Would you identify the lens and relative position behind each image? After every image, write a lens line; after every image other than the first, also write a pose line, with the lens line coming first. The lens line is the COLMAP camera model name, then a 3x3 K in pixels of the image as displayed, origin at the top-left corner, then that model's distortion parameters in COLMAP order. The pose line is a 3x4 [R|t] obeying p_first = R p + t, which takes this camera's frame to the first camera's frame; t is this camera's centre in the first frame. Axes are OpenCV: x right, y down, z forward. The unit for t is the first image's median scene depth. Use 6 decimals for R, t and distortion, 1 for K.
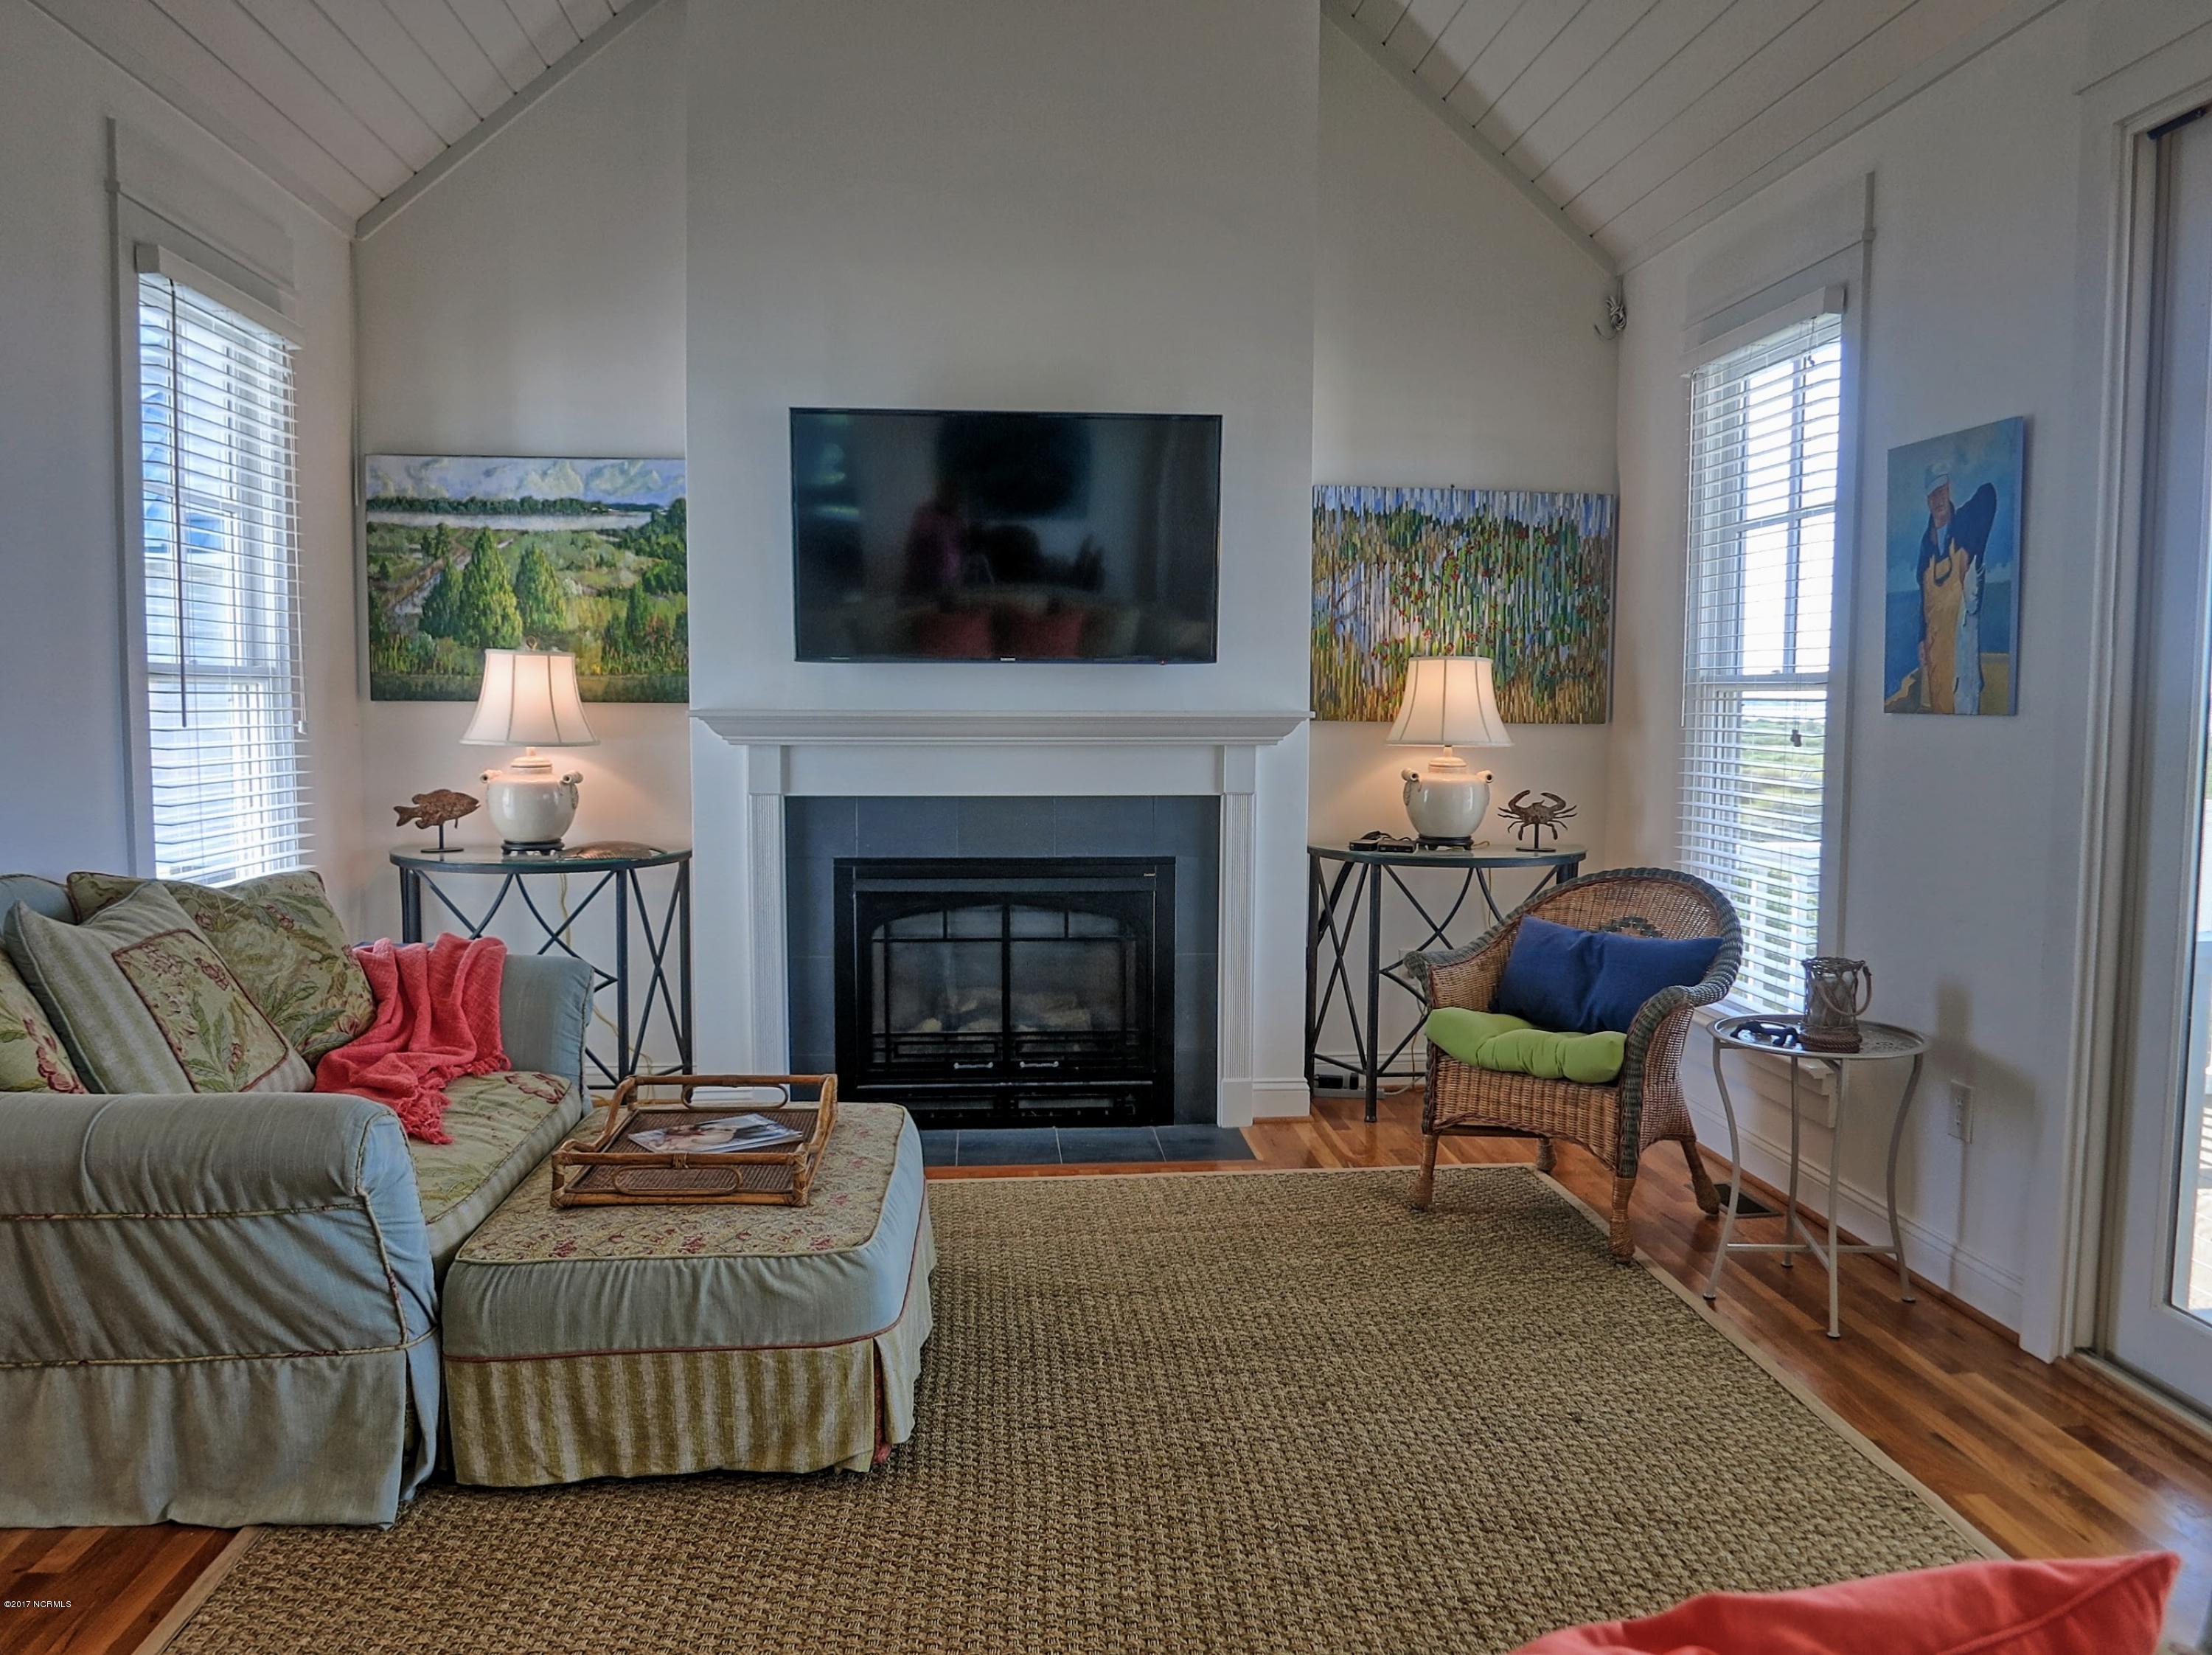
lens RADIAL K [[1578.0, 0, 1132.5], [0, 1578.0, 816.1], [0, 0, 1]] dist [-0.024896, 0.022959]
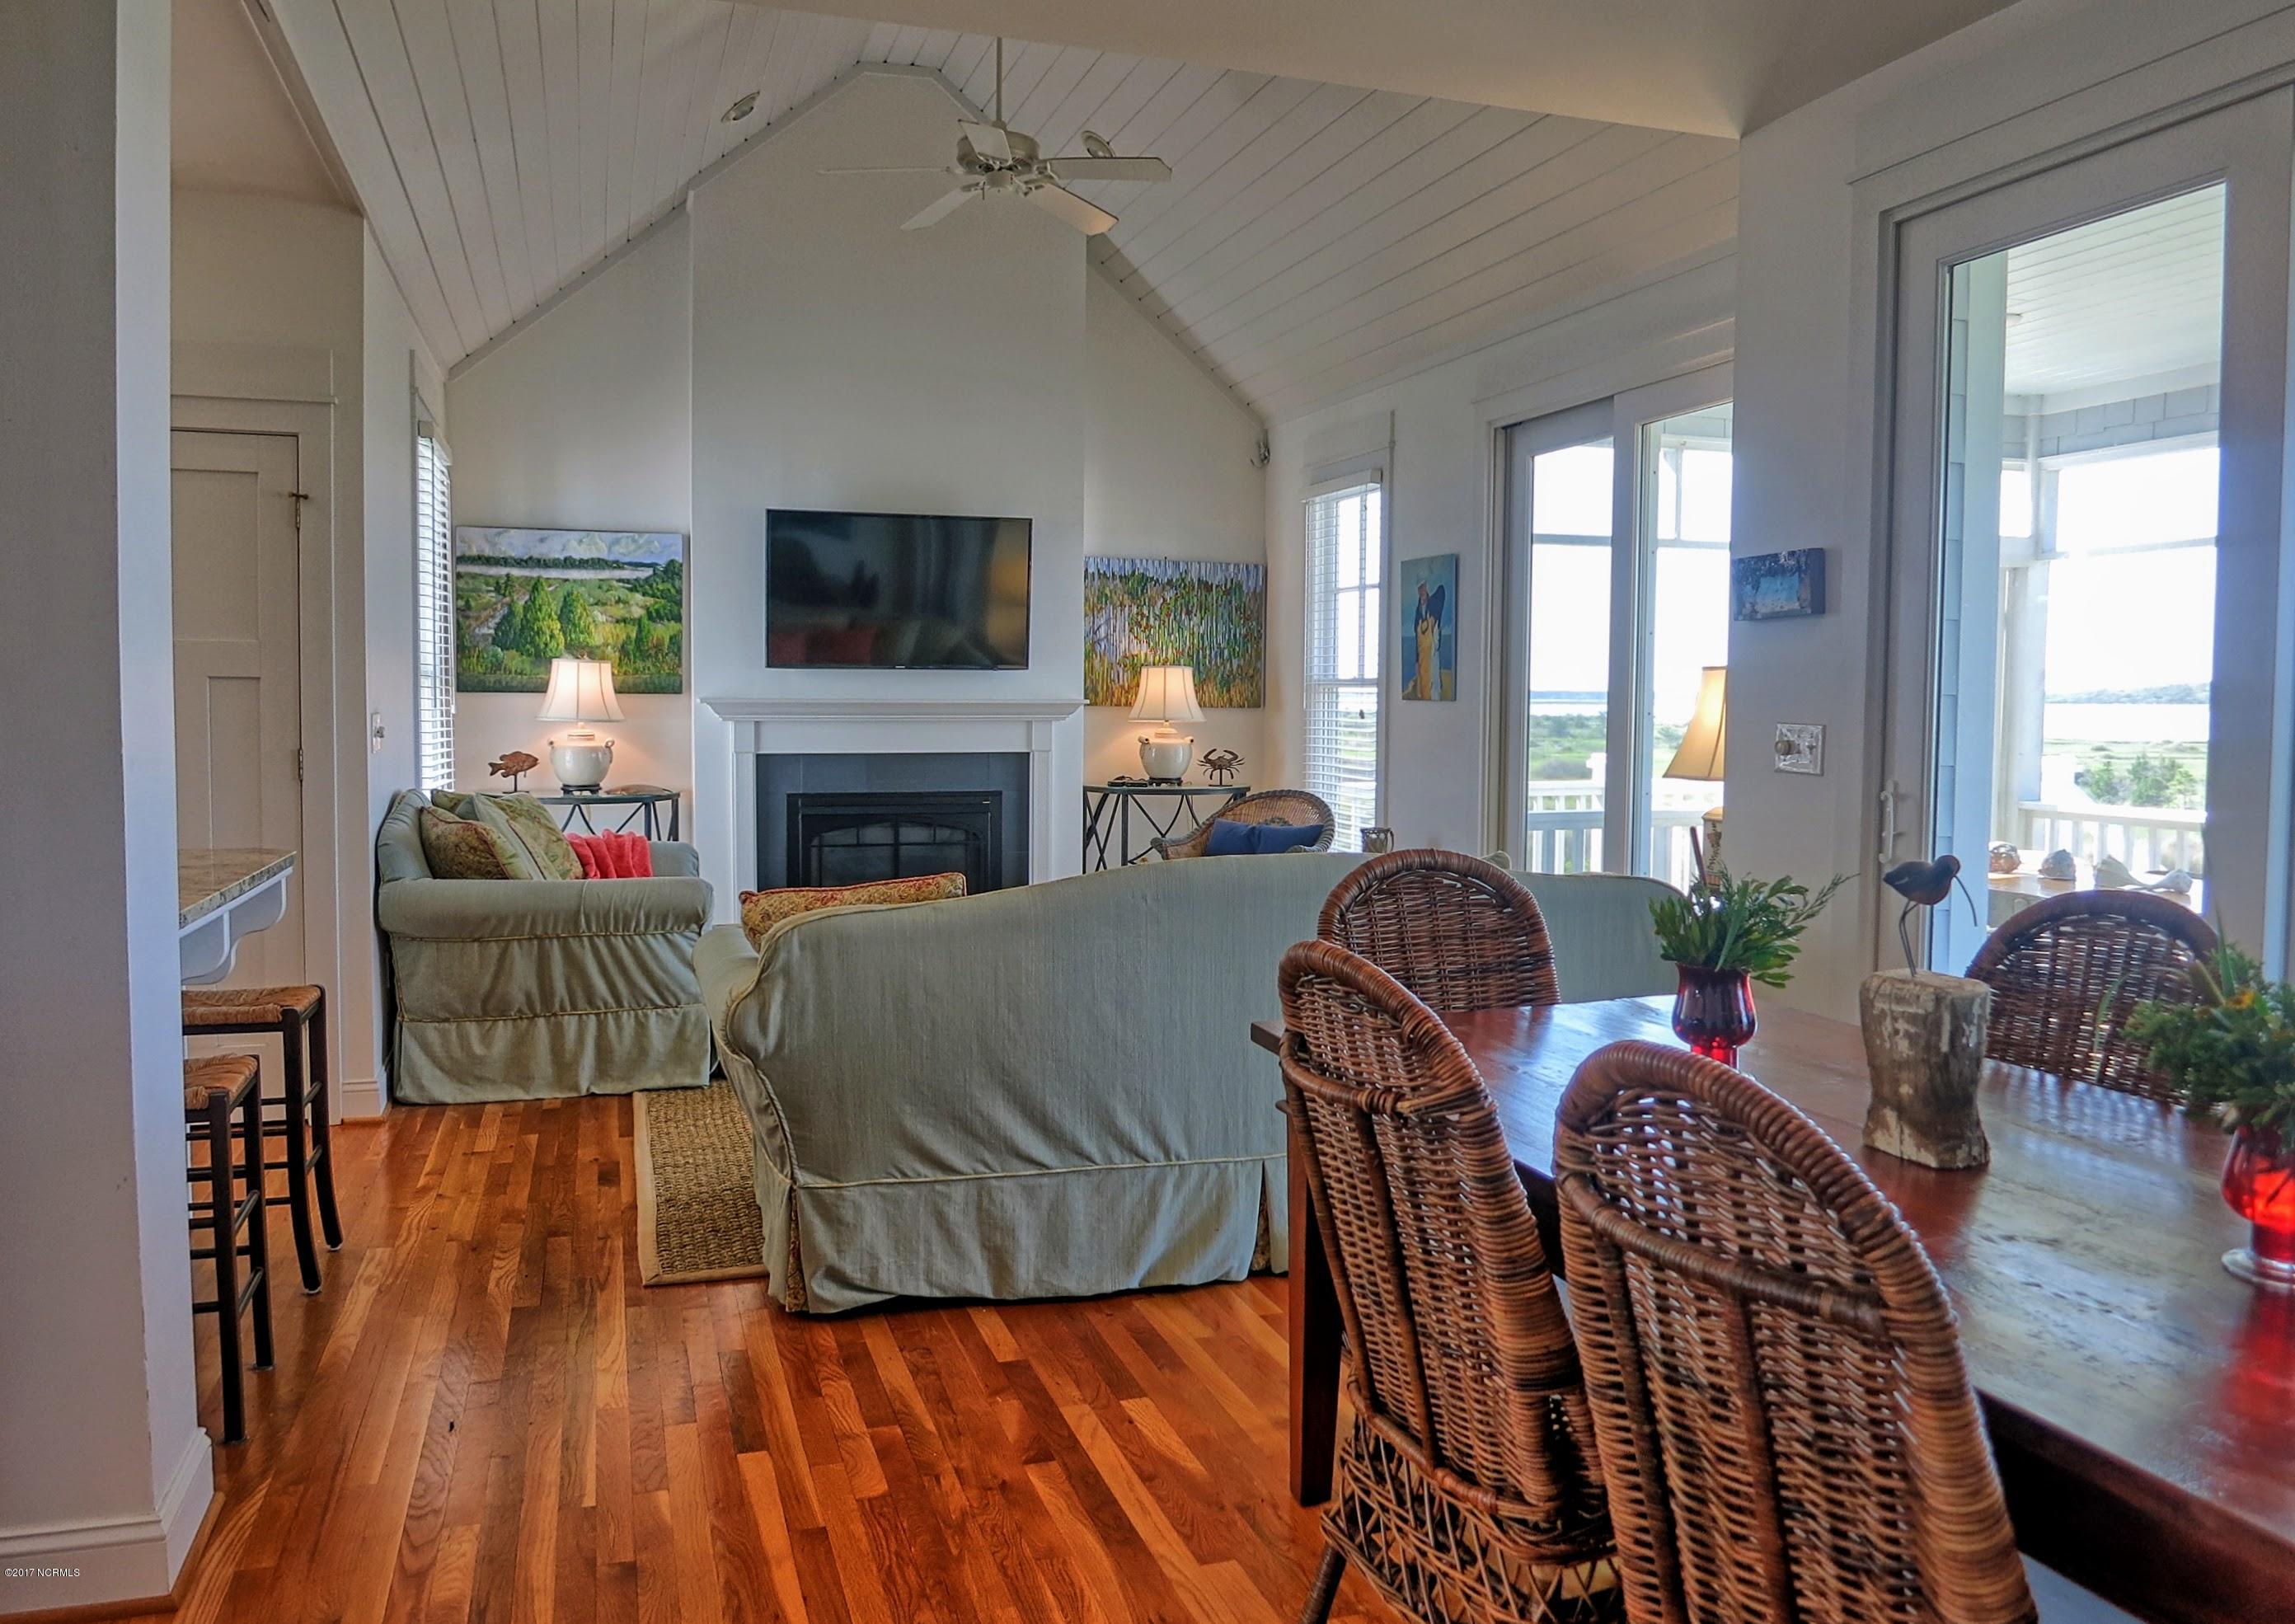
lens RADIAL K [[1675.7, 0, 1163.4], [0, 1675.7, 798.9], [0, 0, 1]] dist [0.001082, -0.018068]
pose [[0.973672, -0.013217, 0.227569, -0.222809], [0.015227, 0.999859, -0.007080, 0.053900], [-0.227444, 0.010359, 0.973736, -0.764919]]
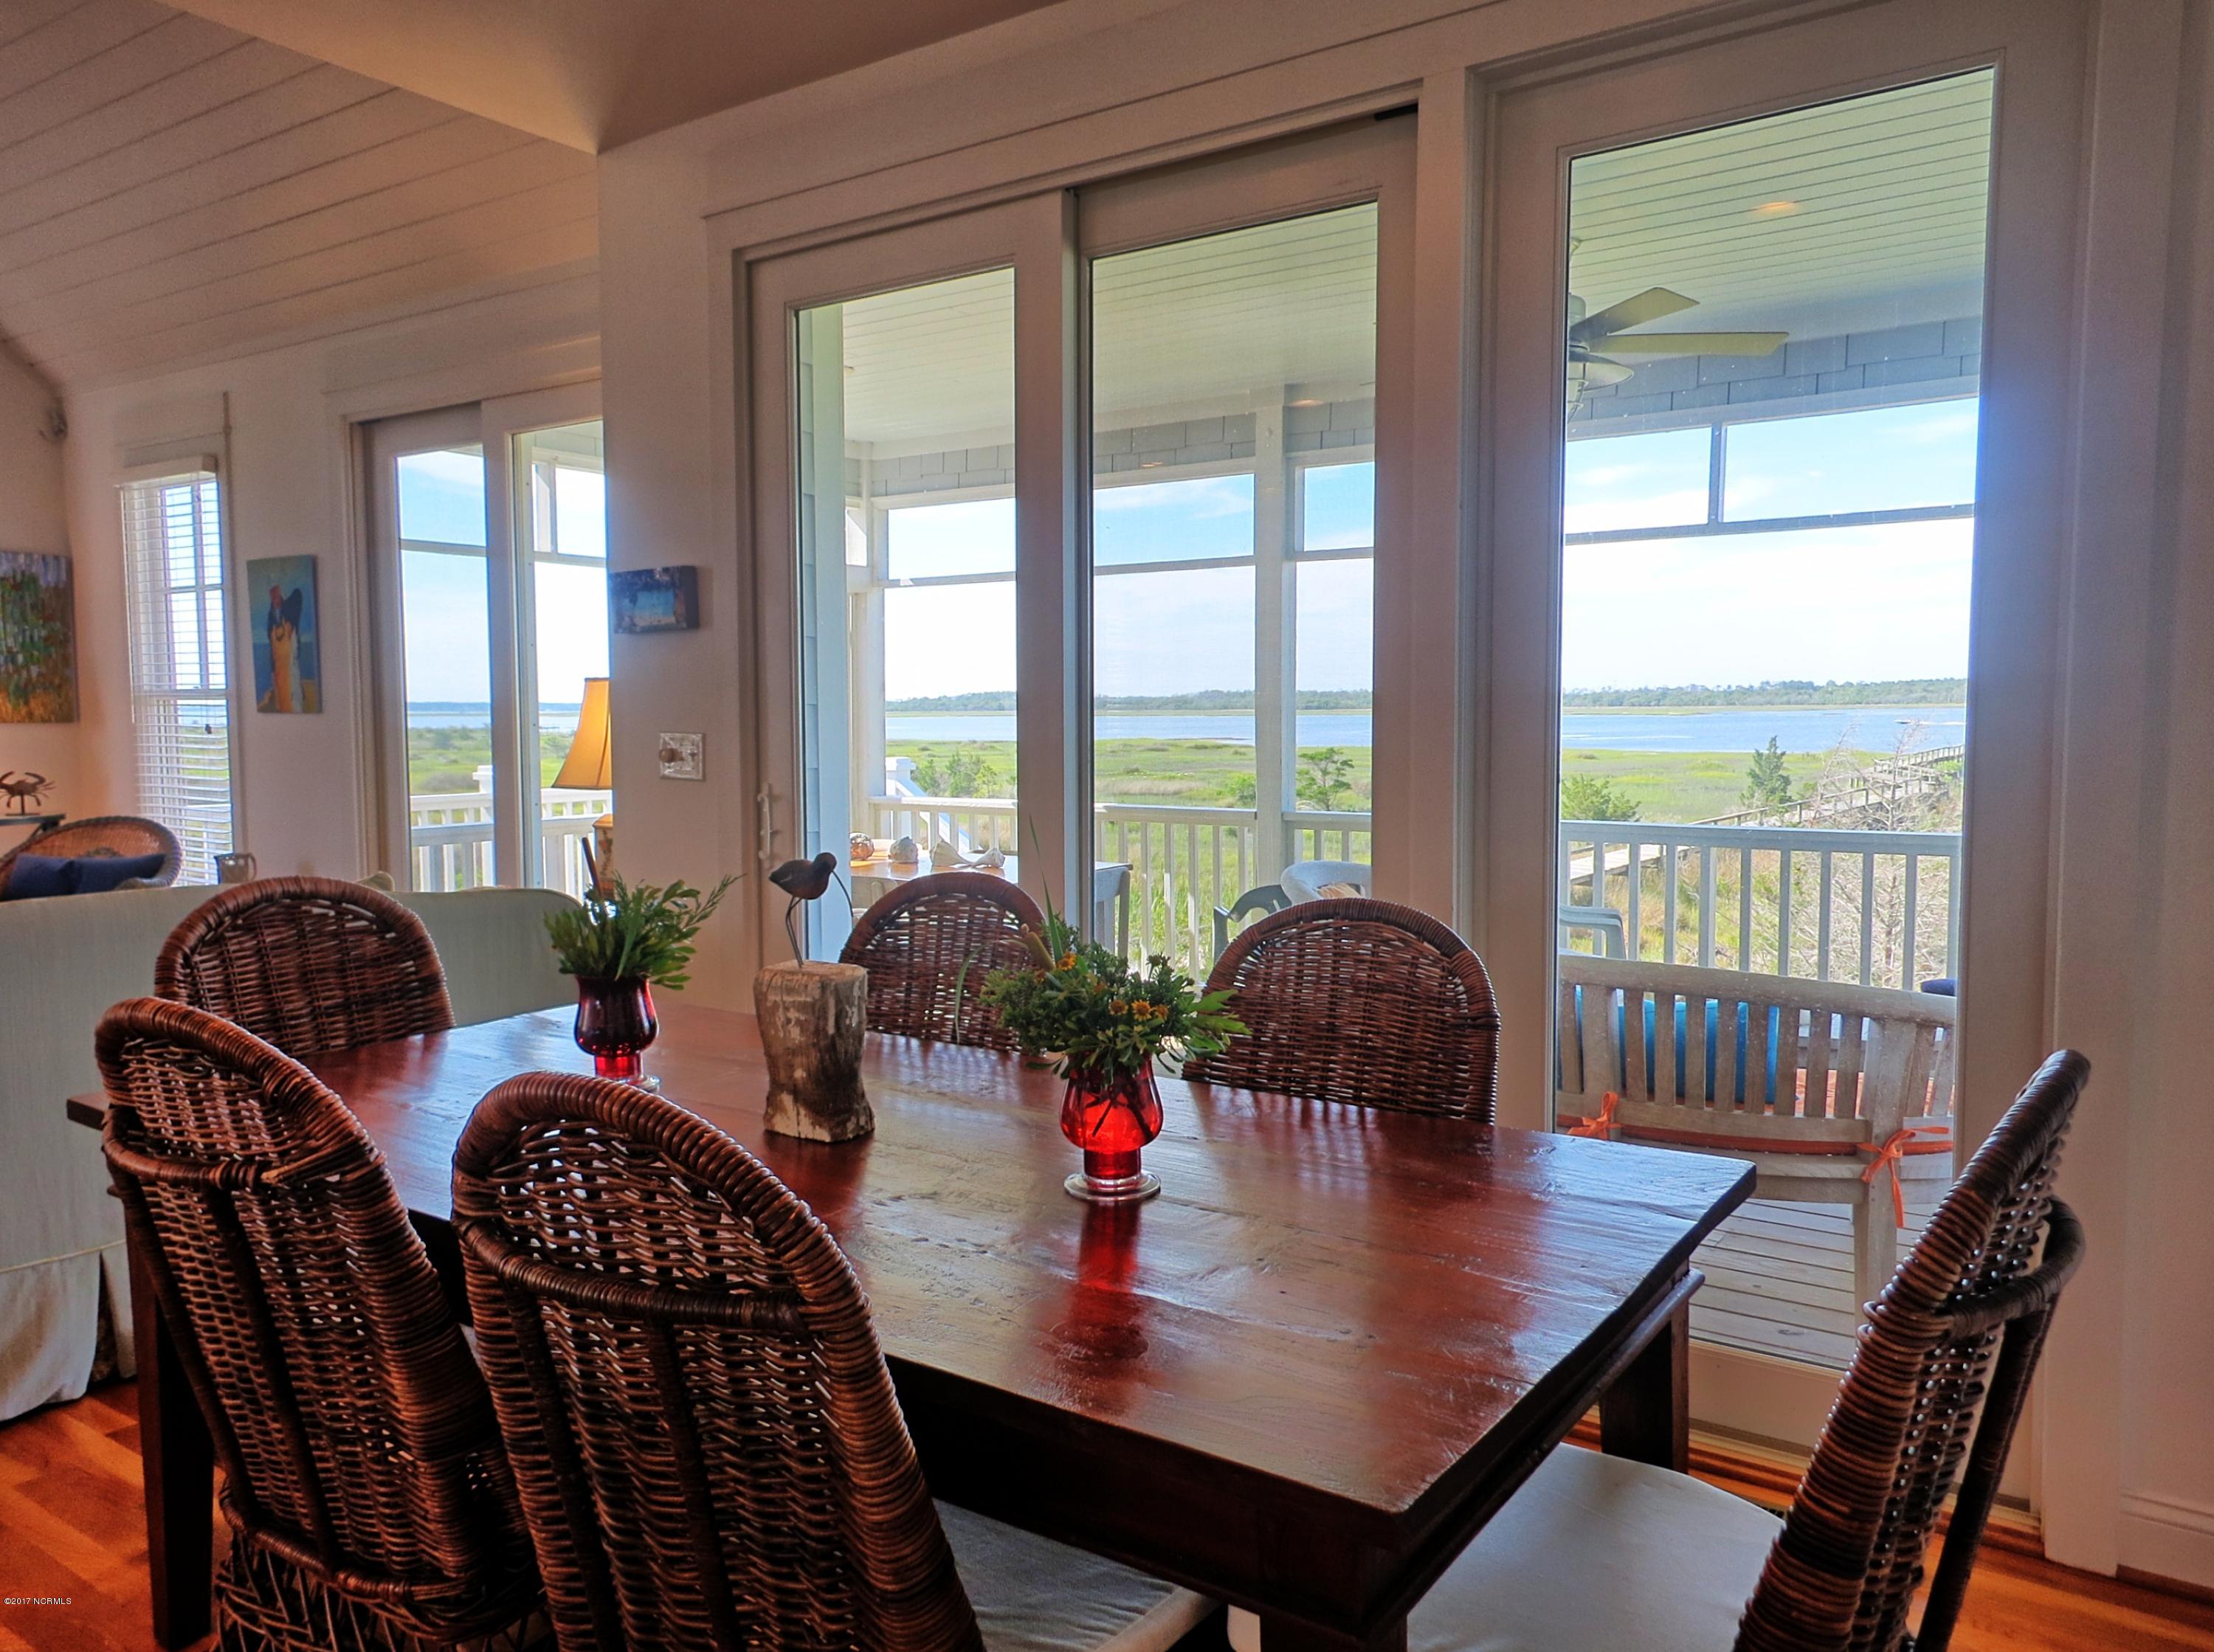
lens RADIAL K [[1579.1, 0, 1150.5], [0, 1579.1, 842.0], [0, 0, 1]] dist [-0.024896, 0.022959]
pose [[0.634450, -0.068670, 0.769907, -0.203022], [0.057428, 0.997481, 0.041643, 0.052183], [-0.770827, 0.017794, 0.636796, -0.731429]]
